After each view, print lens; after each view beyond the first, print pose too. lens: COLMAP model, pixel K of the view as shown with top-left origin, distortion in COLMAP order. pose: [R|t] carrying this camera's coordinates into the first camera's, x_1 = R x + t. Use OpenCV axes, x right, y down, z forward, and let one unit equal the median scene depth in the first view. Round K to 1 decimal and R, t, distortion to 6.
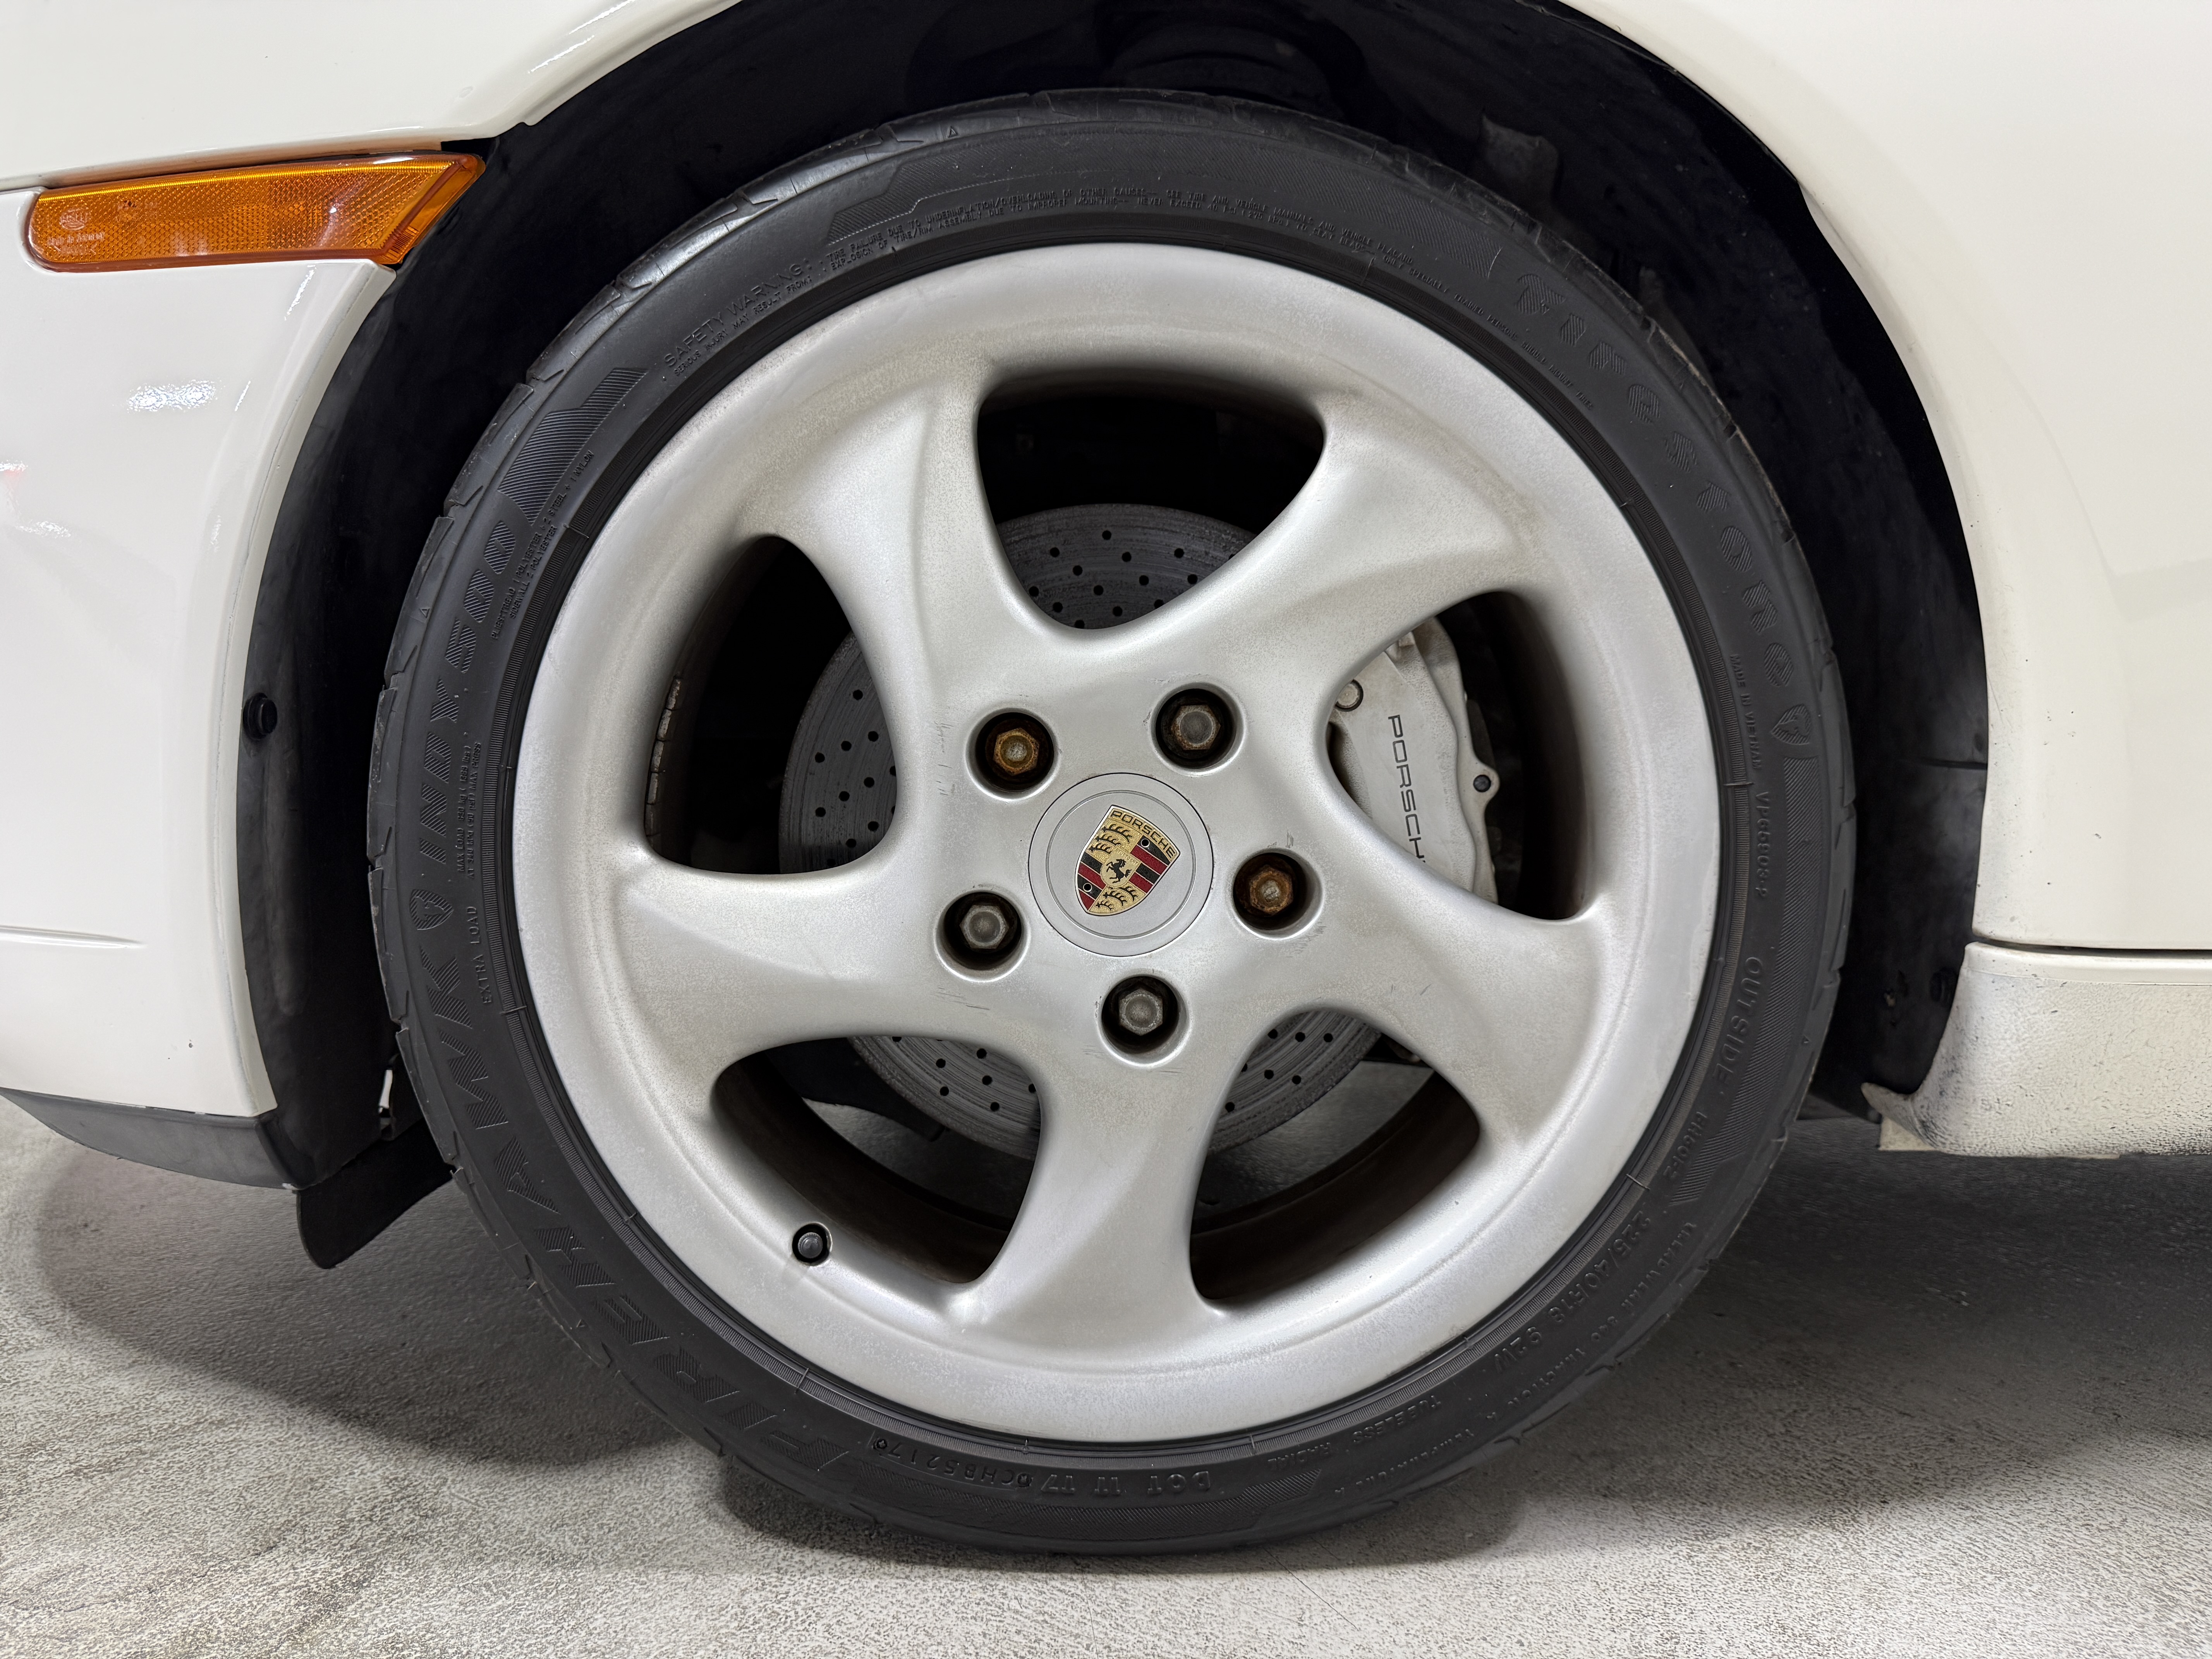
lens RADIAL K [[1567.9, 0, 1093.4], [0, 1567.9, 847.6], [0, 0, 1]] dist [0.028379, -0.040992]
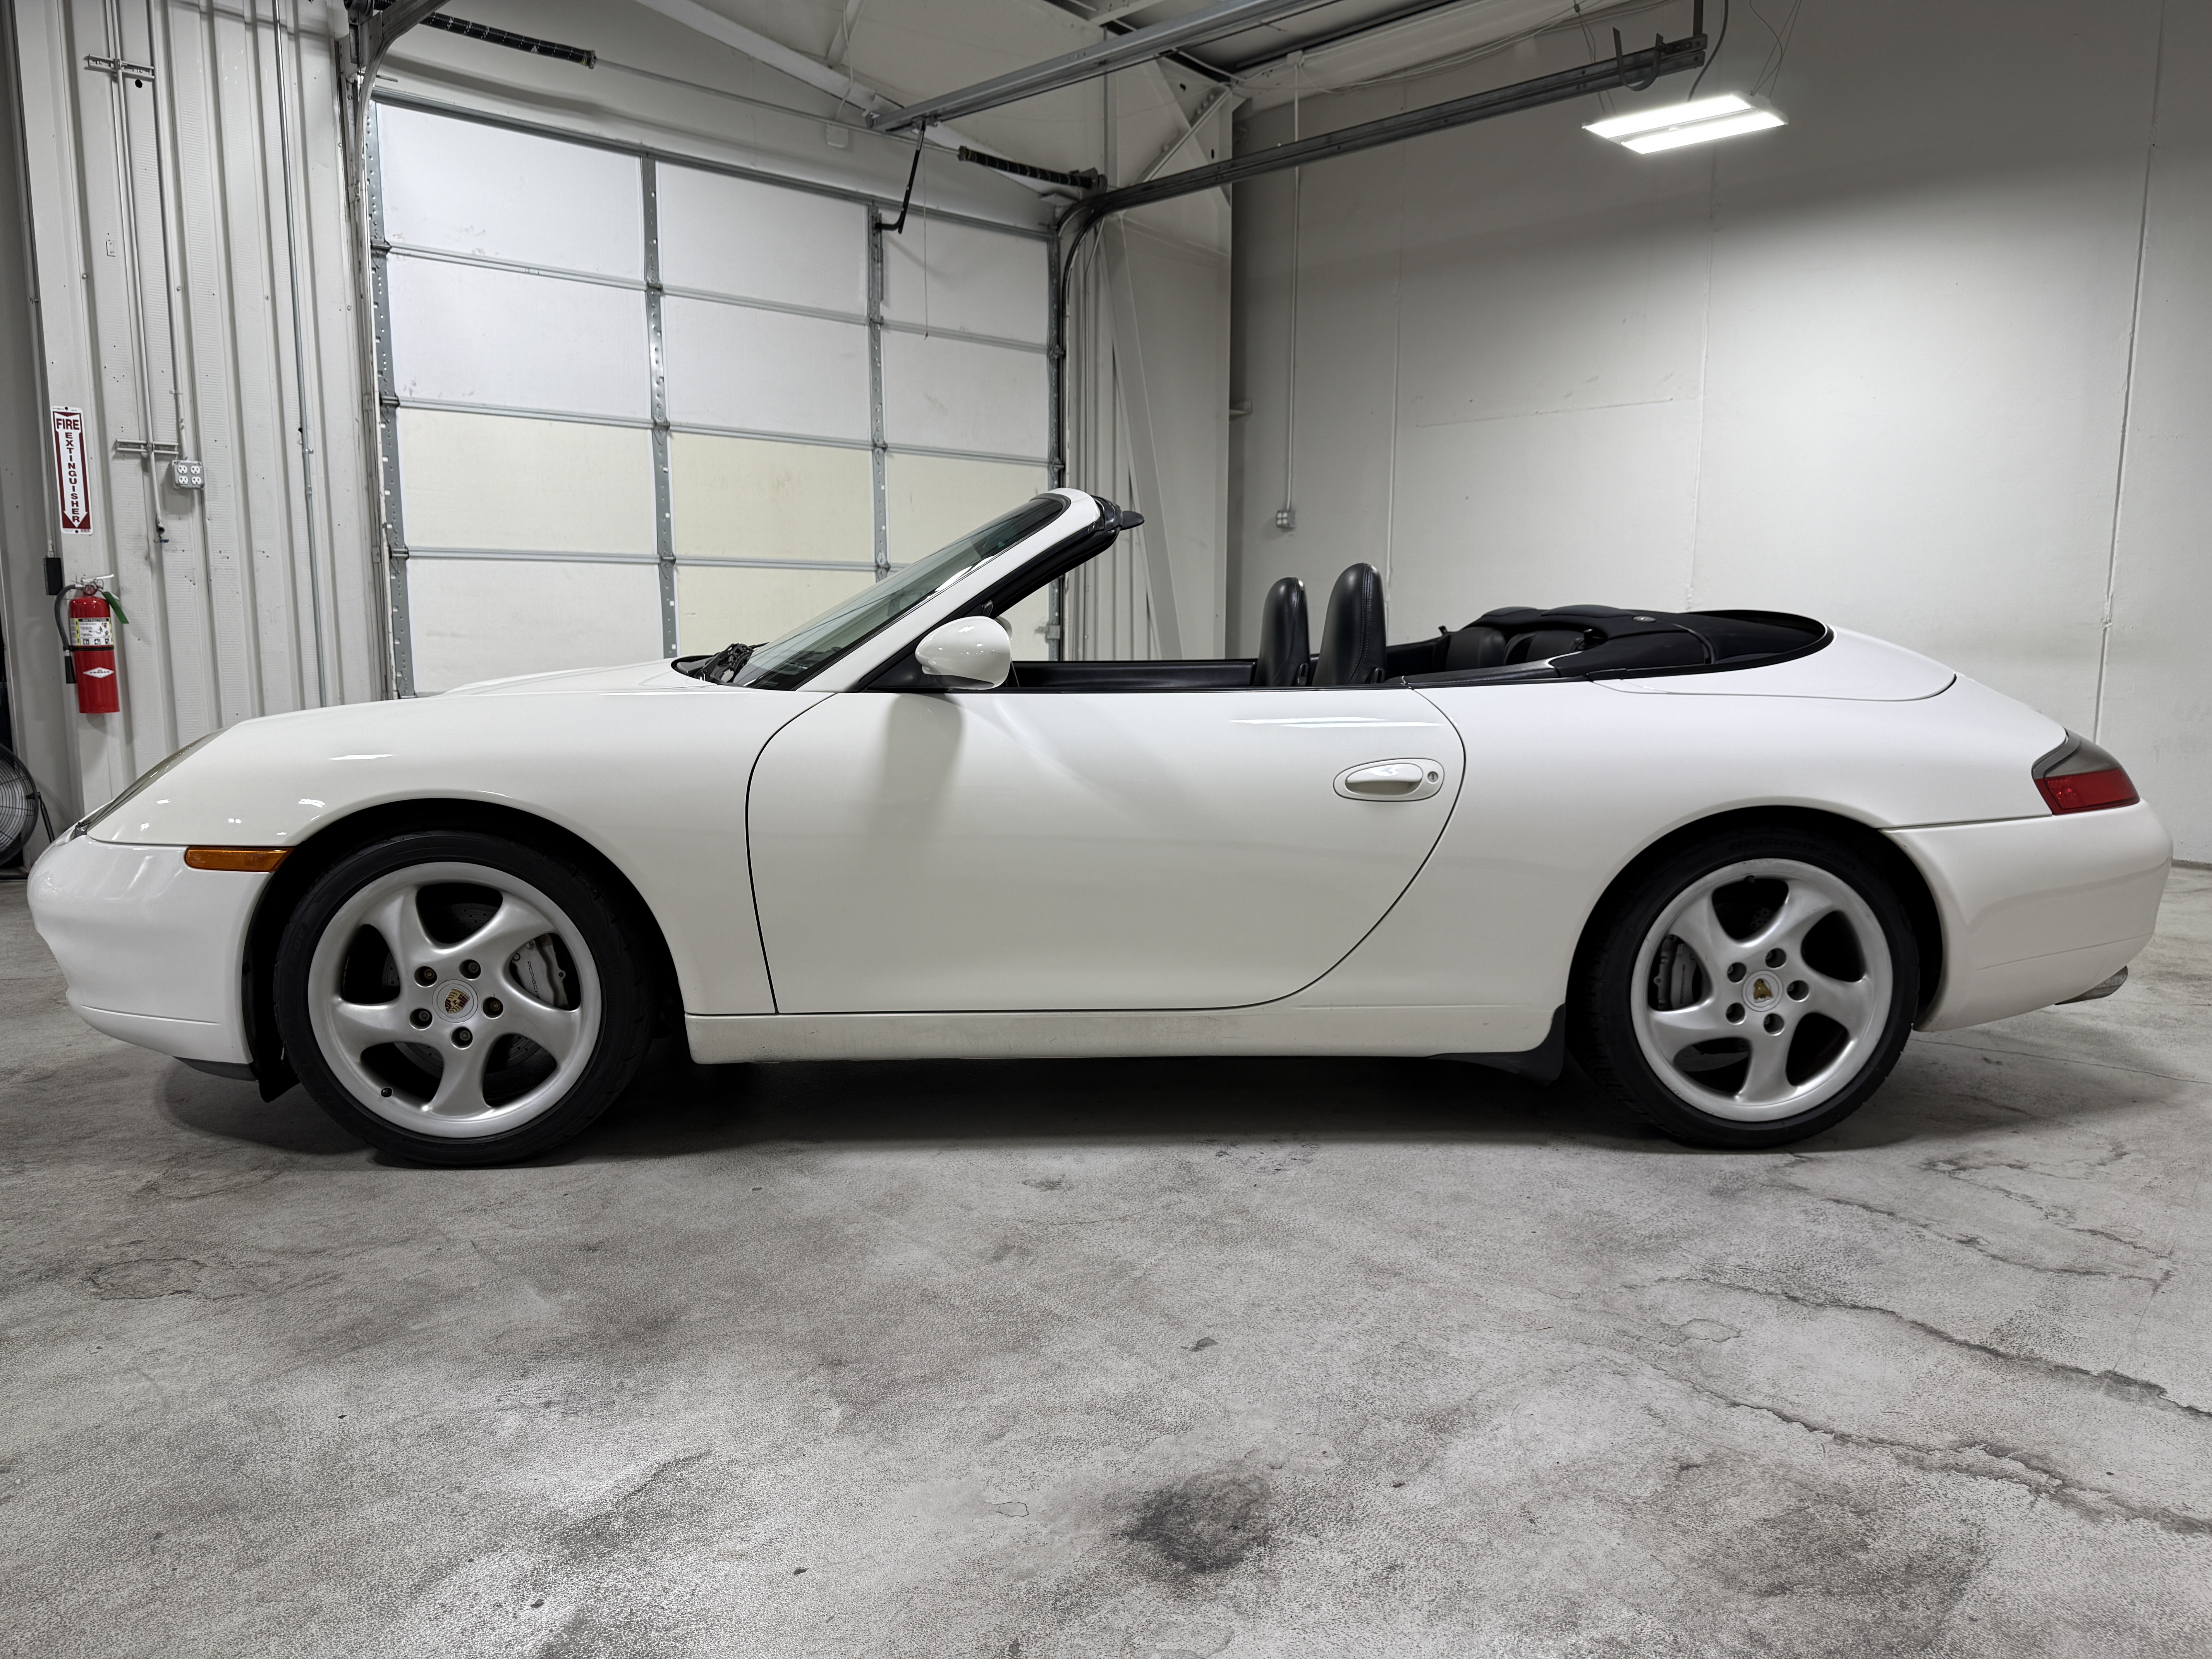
lens RADIAL K [[1567.9, 0, 1106.1], [0, 1567.9, 849.5], [0, 0, 1]] dist [0.028379, -0.040992]
pose [[0.998597, -0.016826, 0.050214, 1.533414], [0.014511, 0.998831, 0.046109, -0.555426], [-0.050931, -0.045315, 0.997674, -3.244434]]
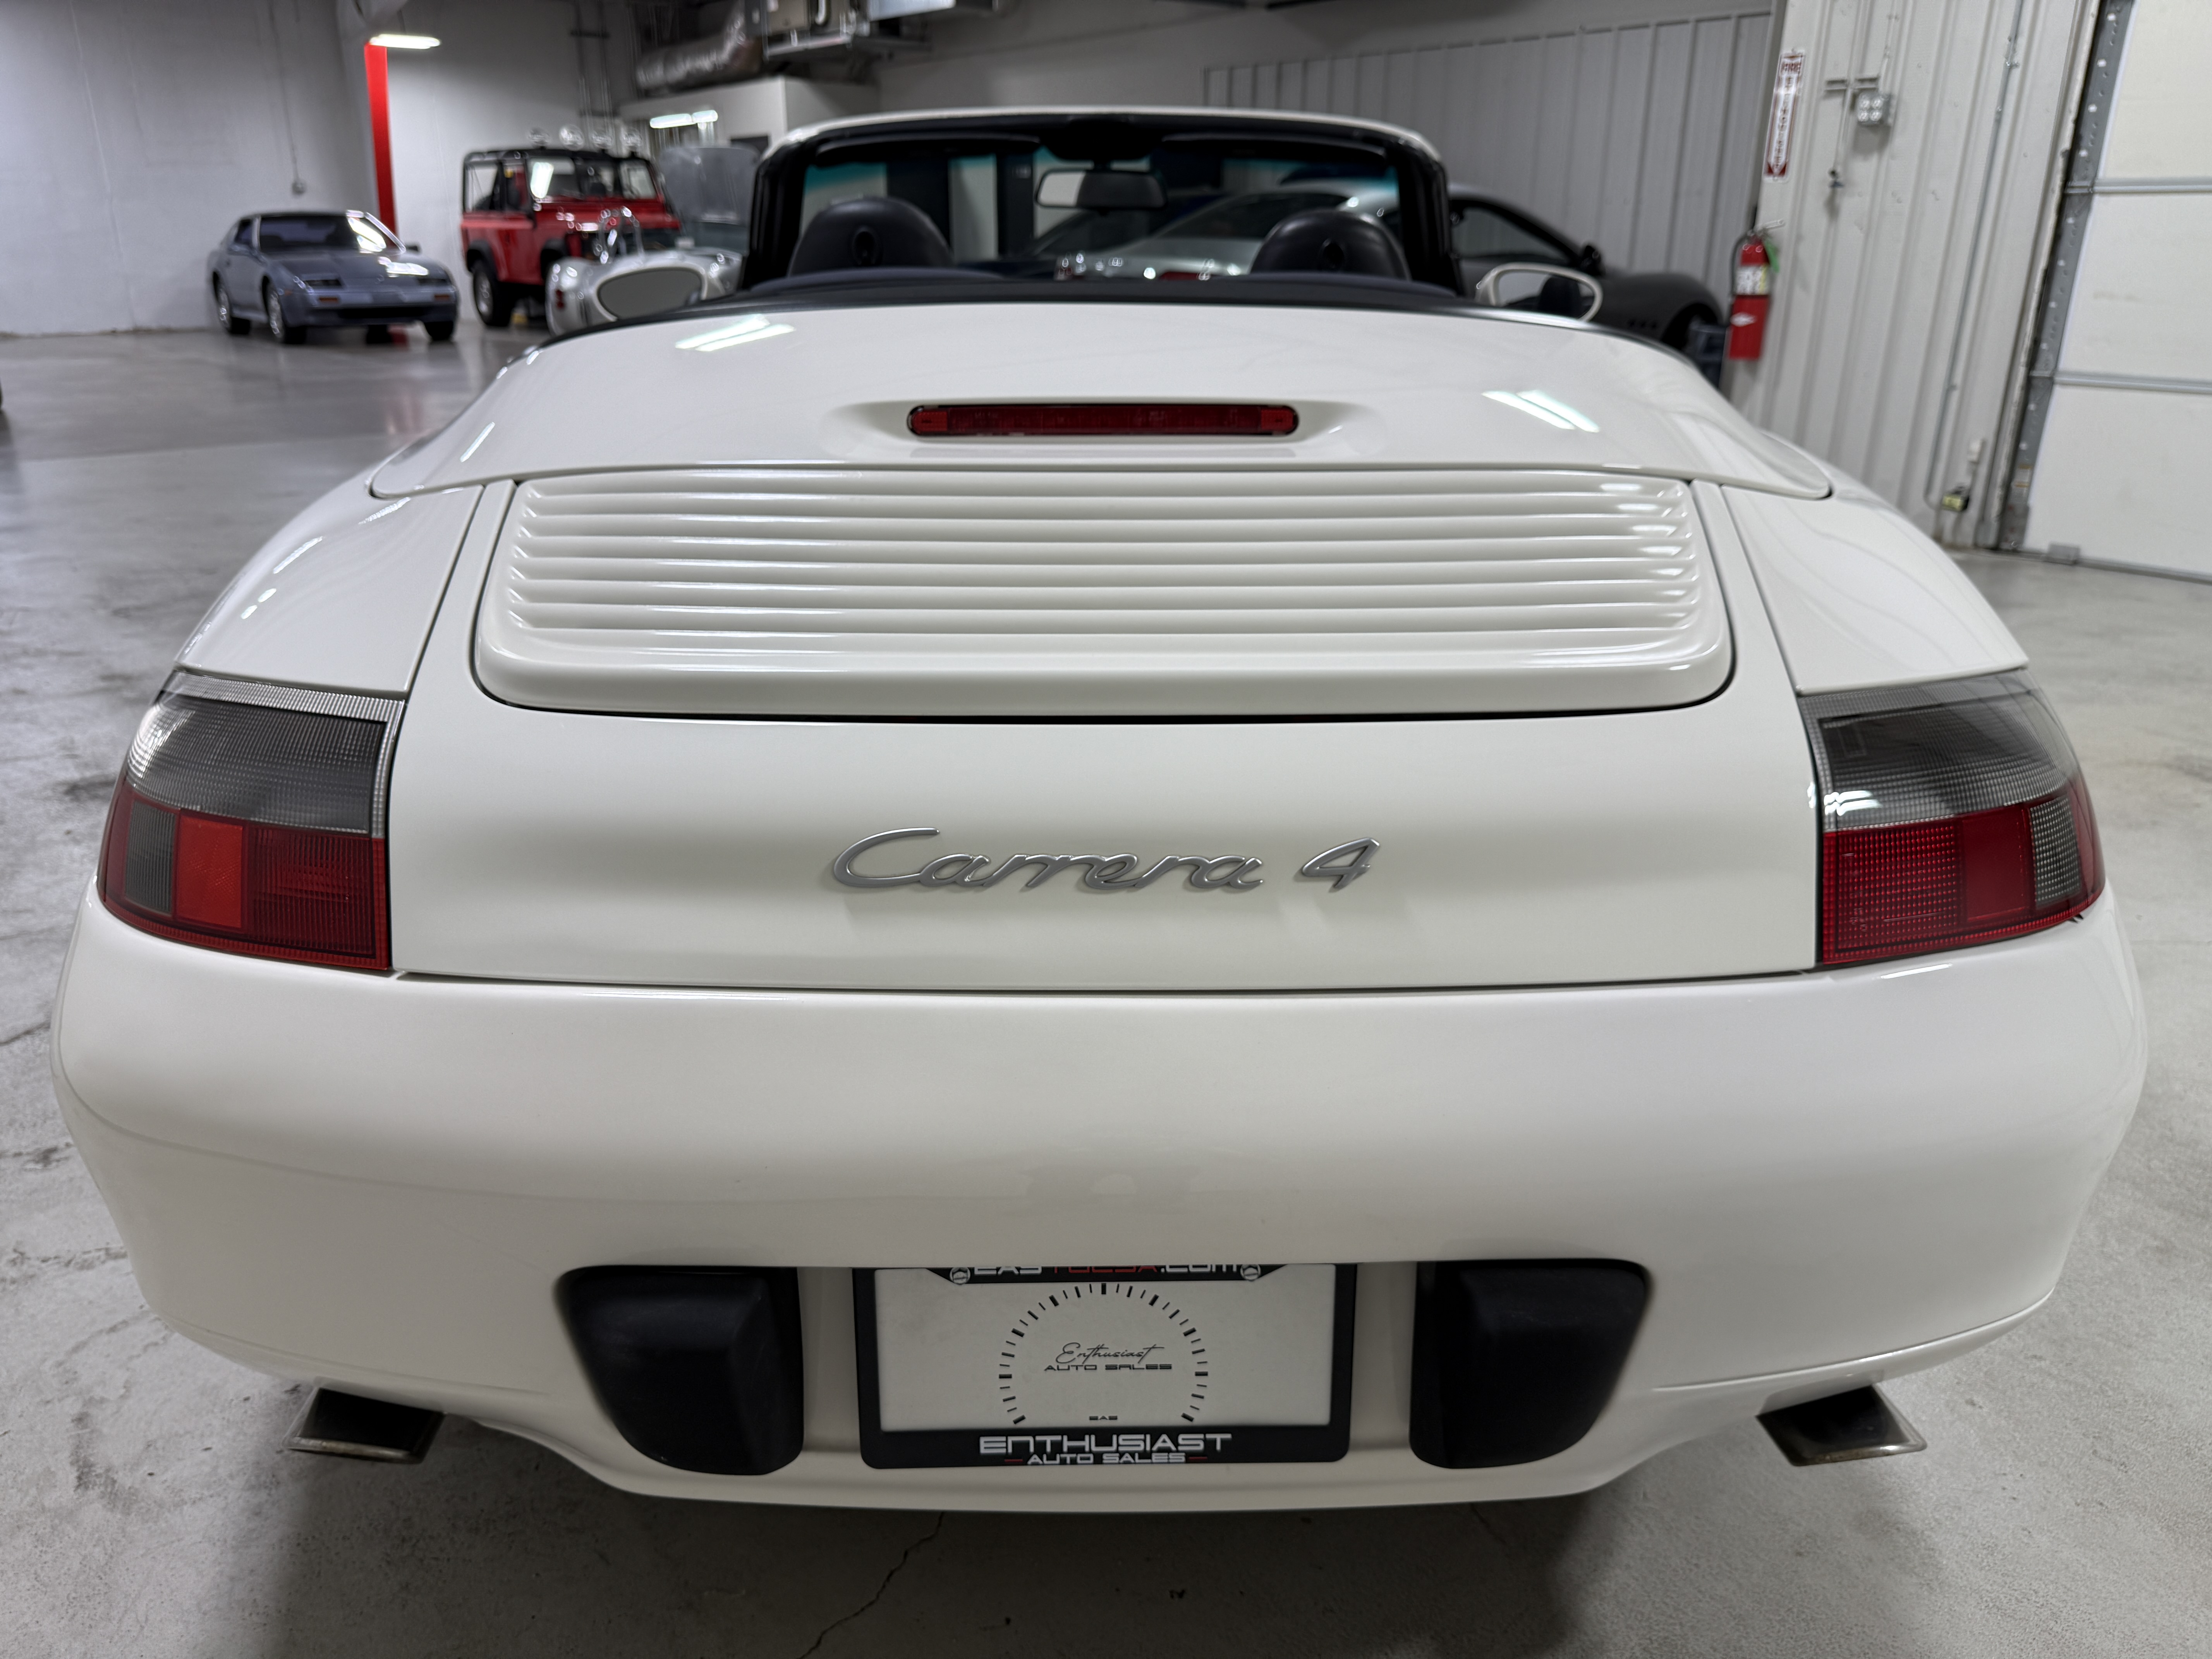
lens RADIAL K [[1567.9, 0, 1106.0], [0, 1567.9, 832.4], [0, 0, 1]] dist [0.028379, -0.040992]
pose [[-0.017842, 0.342579, -0.939320, 6.305006], [-0.110868, 0.932998, 0.342379, -1.162658], [0.993675, 0.110250, 0.021334, 2.259811]]
